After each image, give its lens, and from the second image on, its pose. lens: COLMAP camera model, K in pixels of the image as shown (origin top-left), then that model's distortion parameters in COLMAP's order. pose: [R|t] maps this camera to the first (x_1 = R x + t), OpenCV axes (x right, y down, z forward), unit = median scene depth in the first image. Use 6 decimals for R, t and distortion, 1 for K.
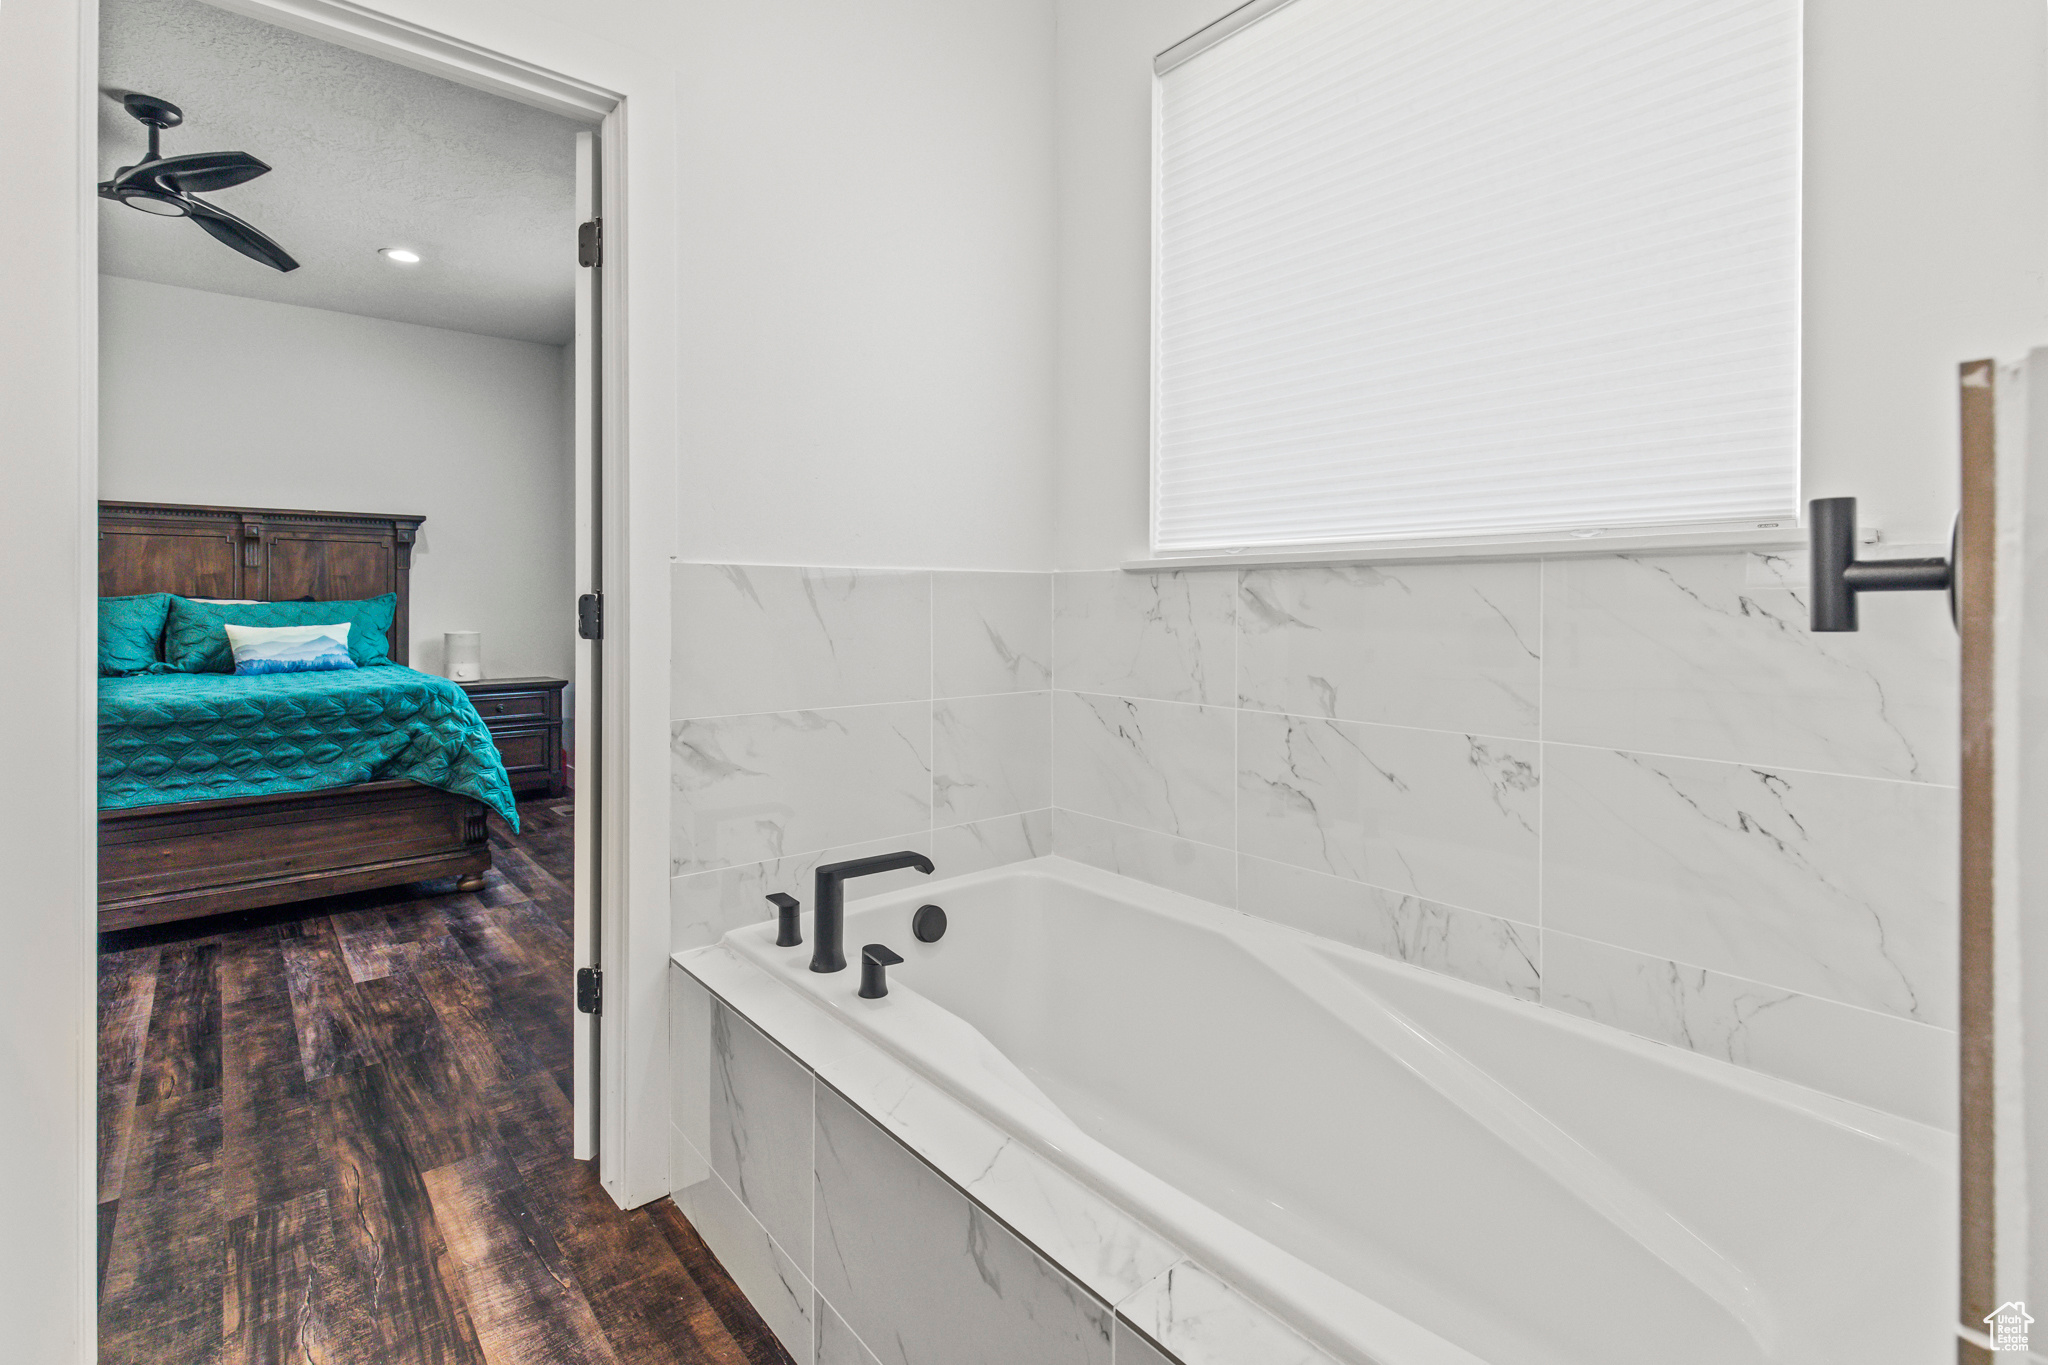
lens RADIAL K [[935.2, 0, 1053.6], [0, 935.2, 618.5], [0, 0, 1]] dist [0.001620, -0.000397]
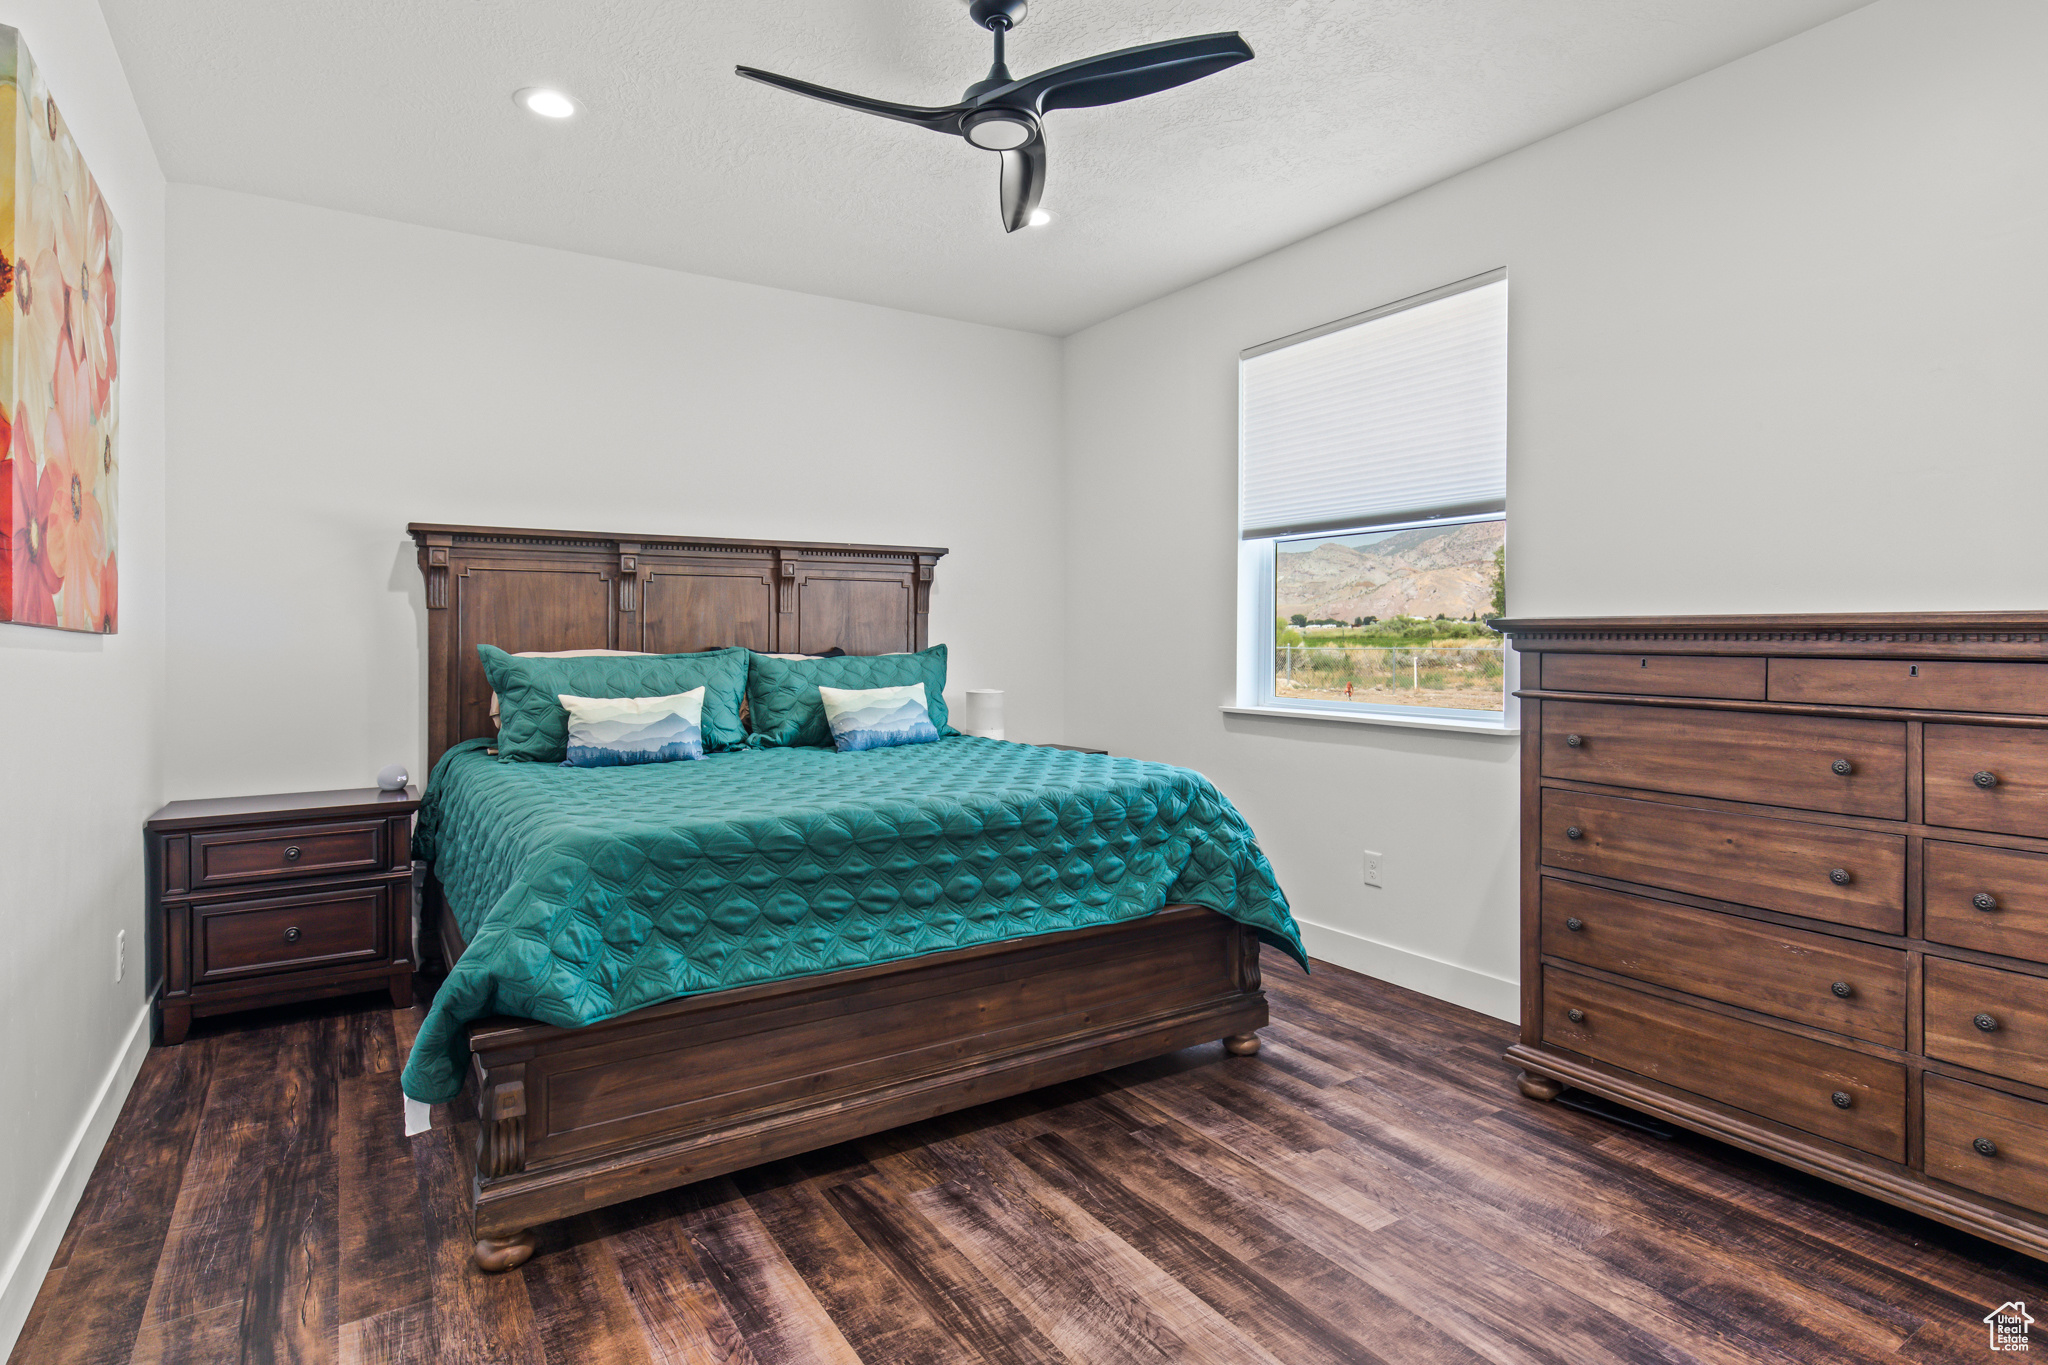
lens RADIAL K [[1048.5, 0, 1015.4], [0, 1048.5, 636.9], [0, 0, 1]] dist [0.004829, 0.001094]
pose [[0.989890, -0.000709, -0.141838, -0.705843], [-0.000878, 0.999938, -0.011125, -0.031749], [0.141837, 0.011137, 0.989827, 0.149370]]
